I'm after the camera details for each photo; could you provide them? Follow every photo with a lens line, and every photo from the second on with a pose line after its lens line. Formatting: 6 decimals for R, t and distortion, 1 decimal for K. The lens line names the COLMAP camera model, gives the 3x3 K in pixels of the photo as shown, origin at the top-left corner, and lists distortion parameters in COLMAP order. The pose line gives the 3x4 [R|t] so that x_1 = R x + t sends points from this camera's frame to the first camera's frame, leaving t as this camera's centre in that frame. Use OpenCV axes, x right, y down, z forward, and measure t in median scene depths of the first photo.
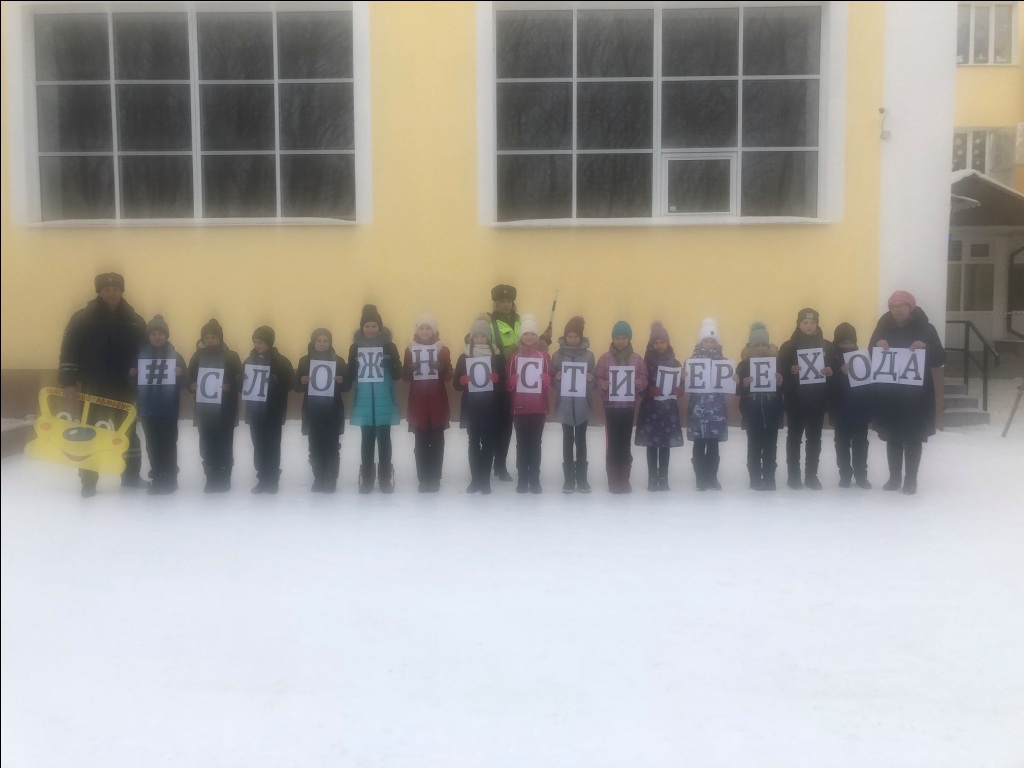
lens RADIAL K [[794.6, 0, 512.0], [0, 794.6, 384.0], [0, 0, 1]] dist [-0.006151, -0.007965]
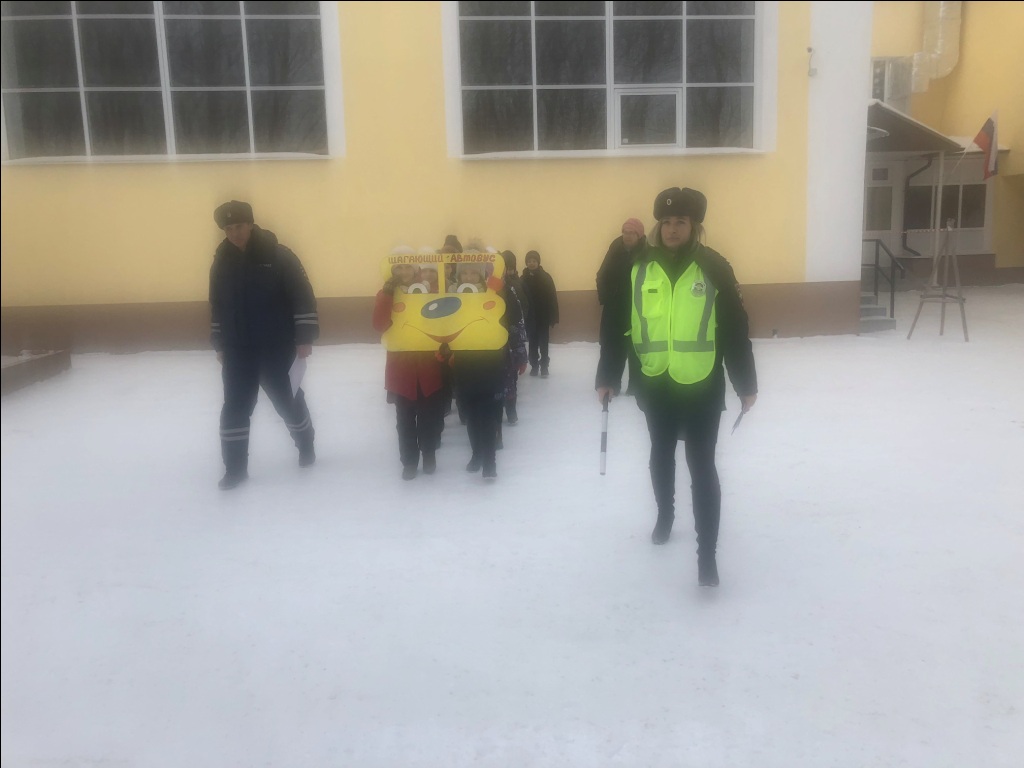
lens RADIAL K [[794.6, 0, 512.0], [0, 794.6, 384.0], [0, 0, 1]] dist [-0.006151, -0.007965]
pose [[0.992857, -0.042411, 0.111518, -0.086681], [0.032404, 0.995409, 0.090056, 0.007908], [-0.114825, -0.085799, 0.989674, -0.087841]]
